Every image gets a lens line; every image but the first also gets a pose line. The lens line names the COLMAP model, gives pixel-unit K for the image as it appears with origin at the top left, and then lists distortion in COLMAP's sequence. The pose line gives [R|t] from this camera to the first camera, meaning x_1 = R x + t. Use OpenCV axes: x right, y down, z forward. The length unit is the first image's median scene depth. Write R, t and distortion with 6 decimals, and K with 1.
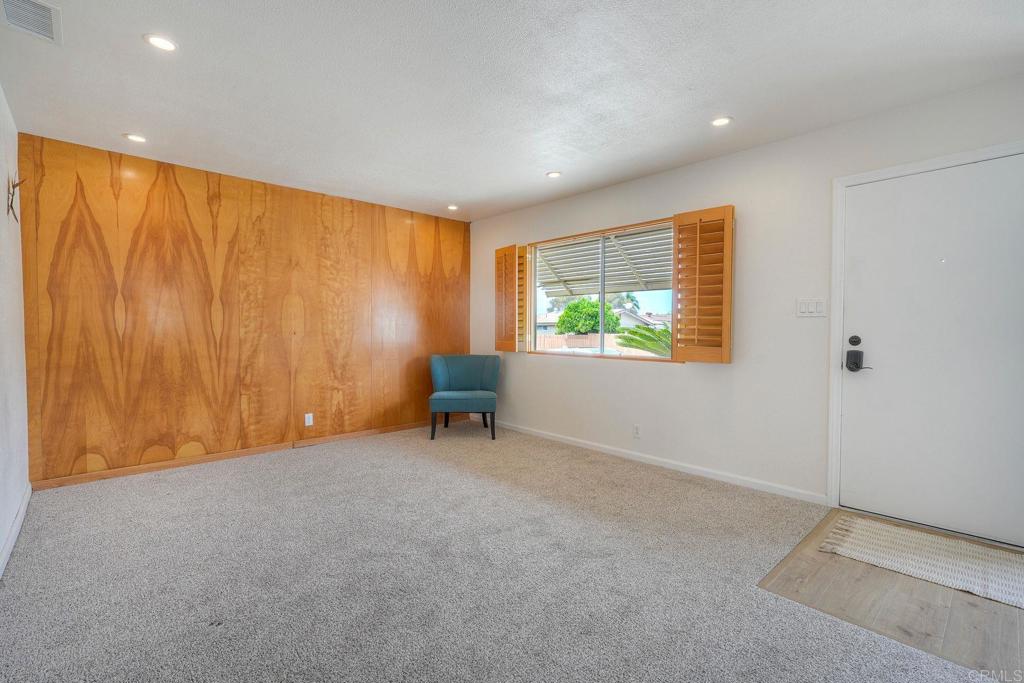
lens RADIAL K [[460.8, 0, 509.5], [0, 460.8, 342.8], [0, 0, 1]] dist [-0.002201, 0.001162]
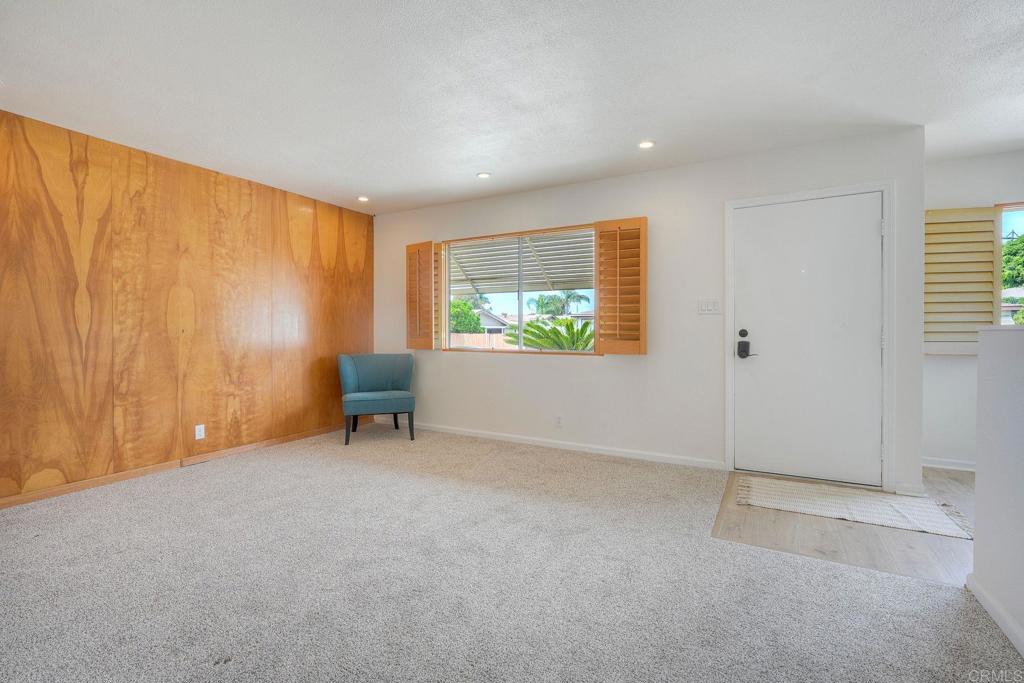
lens RADIAL K [[468.6, 0, 501.7], [0, 468.6, 334.9], [0, 0, 1]] dist [-0.000839, 0.001116]
pose [[0.953616, -0.007304, 0.300936, -0.175400], [0.013114, 0.999765, -0.017291, 0.009414], [-0.300738, 0.020435, 0.953488, -0.003108]]
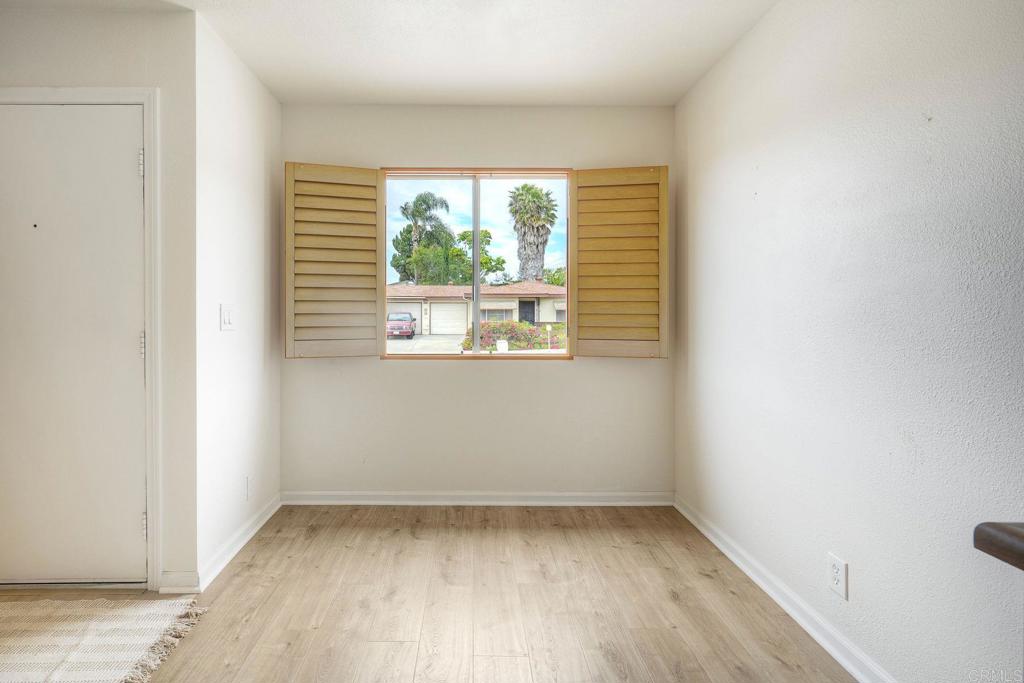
lens RADIAL K [[482.3, 0, 472.3], [0, 482.3, 313.3], [0, 0, 1]] dist [-0.001222, 0.000176]
pose [[0.672893, -0.005976, 0.739716, 0.537695], [0.022351, 0.999675, -0.012256, -0.006671], [-0.739402, 0.024781, 0.672807, -0.033380]]
